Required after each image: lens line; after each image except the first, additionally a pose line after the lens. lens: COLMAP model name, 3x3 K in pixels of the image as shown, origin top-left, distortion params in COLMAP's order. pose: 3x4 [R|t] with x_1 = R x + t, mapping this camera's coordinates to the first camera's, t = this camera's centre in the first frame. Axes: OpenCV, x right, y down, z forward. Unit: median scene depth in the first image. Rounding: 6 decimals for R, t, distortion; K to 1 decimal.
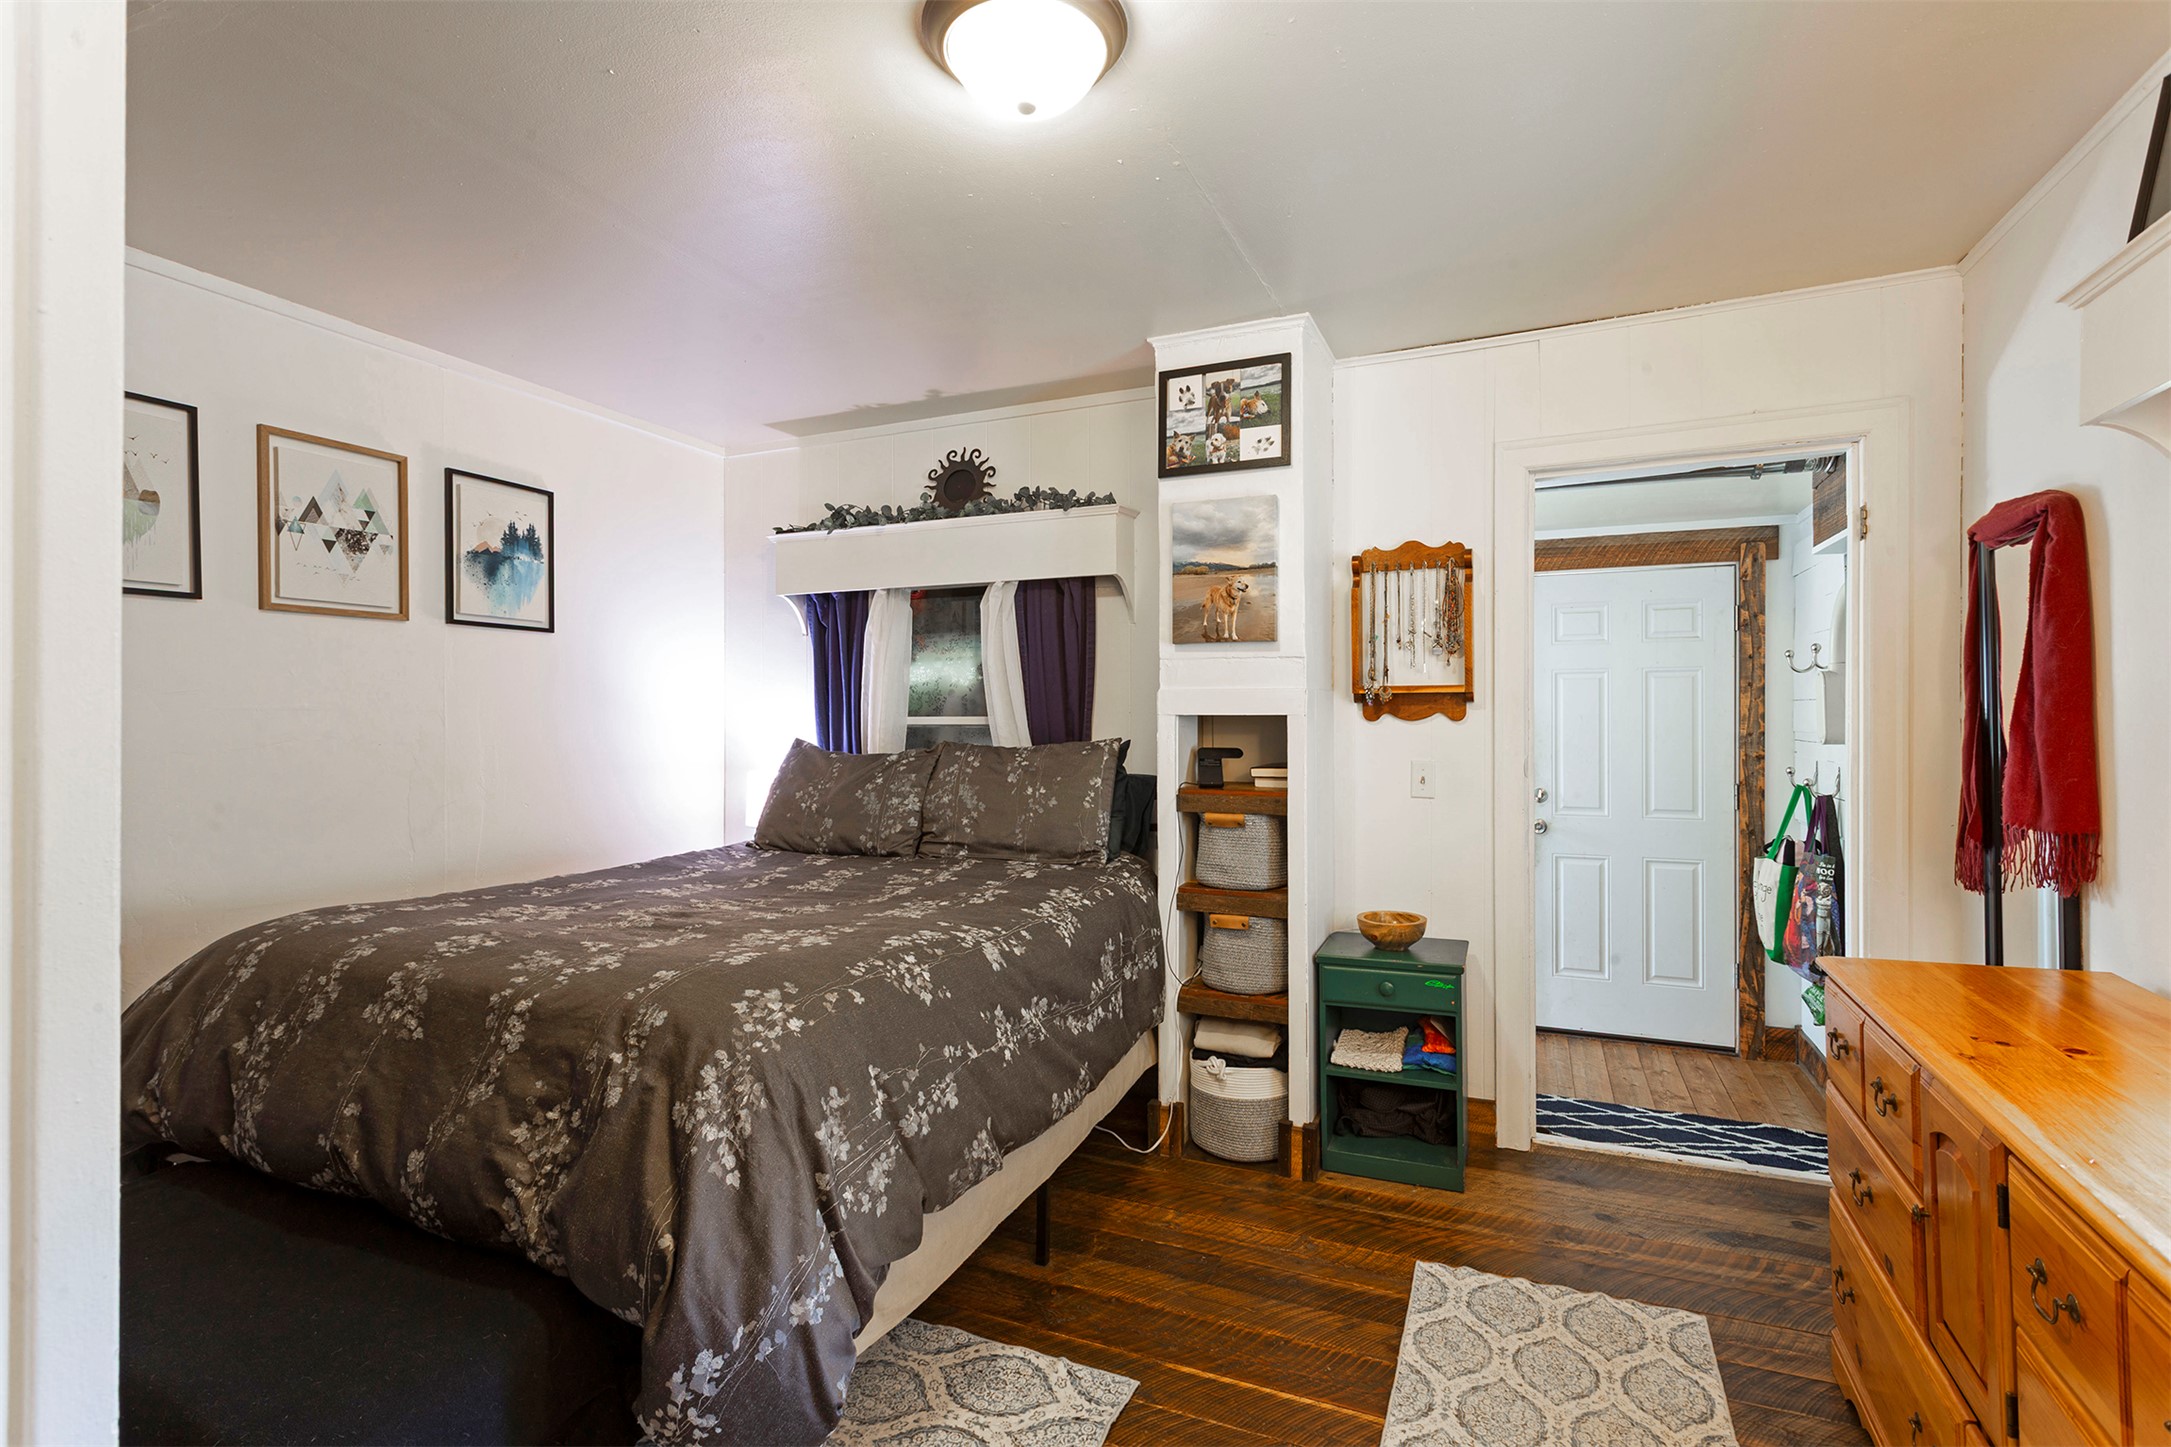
lens RADIAL K [[1020.4, 0, 1062.5], [0, 1020.4, 736.3], [0, 0, 1]] dist [0.004757, -0.001521]
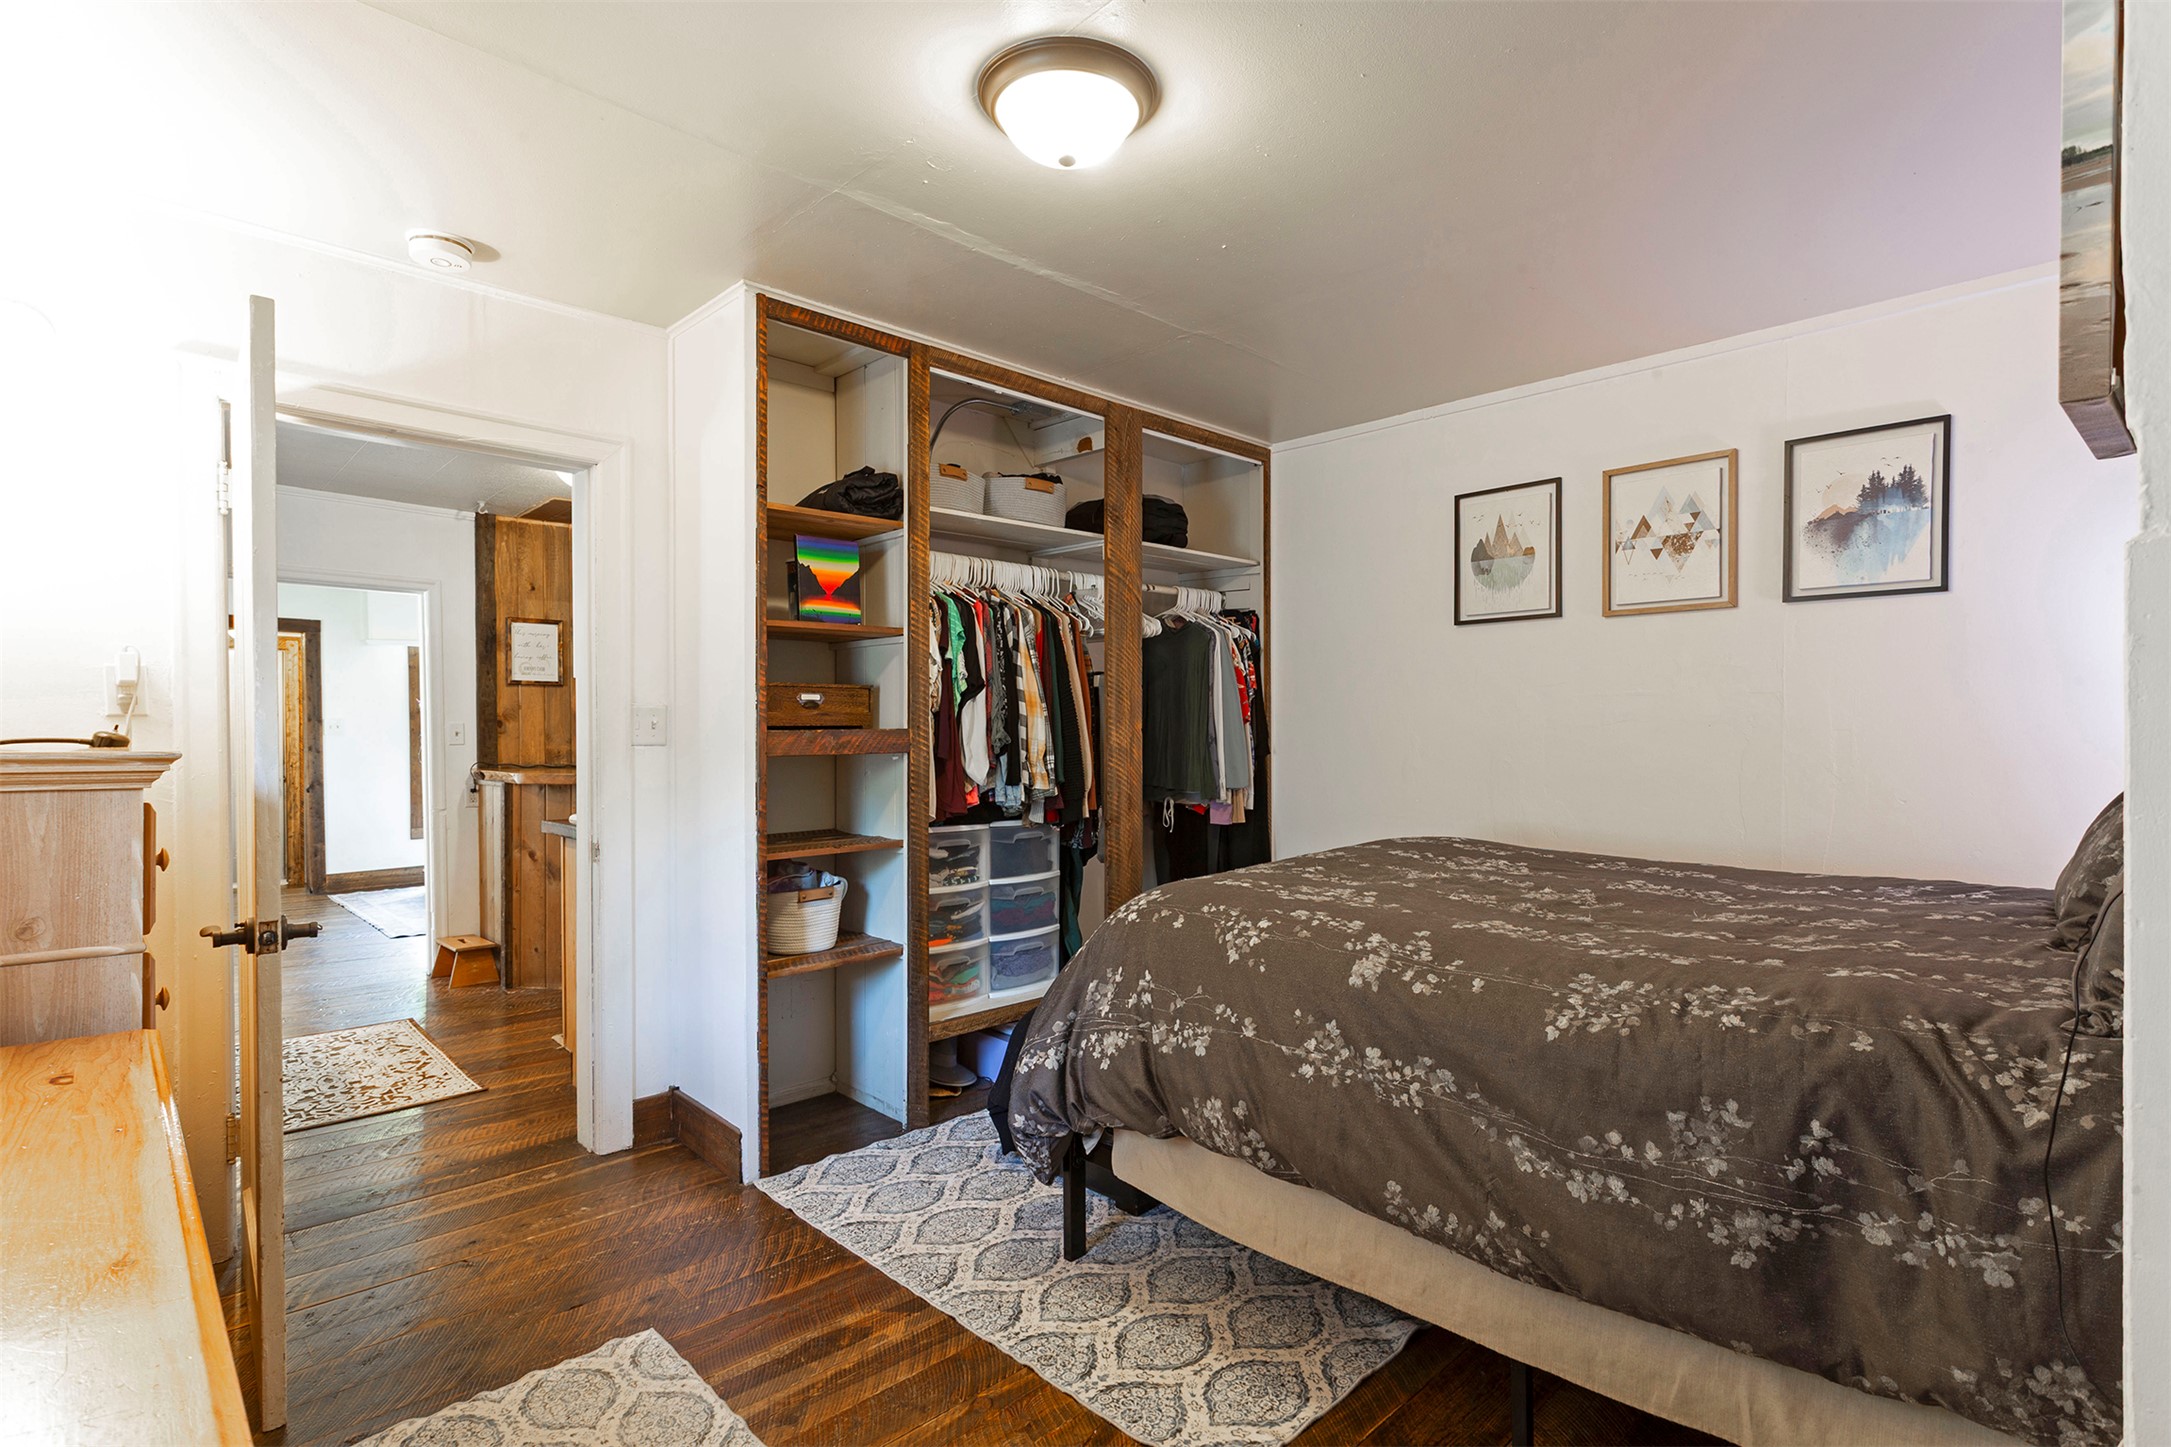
lens RADIAL K [[1020.4, 0, 1110.7], [0, 1020.4, 724.6], [0, 0, 1]] dist [0.004757, -0.001521]
pose [[-0.329449, 0.005050, -0.944160, 0.552491], [-0.009537, 0.999917, 0.008676, 0.004546], [0.944125, 0.011863, -0.329373, 0.745473]]
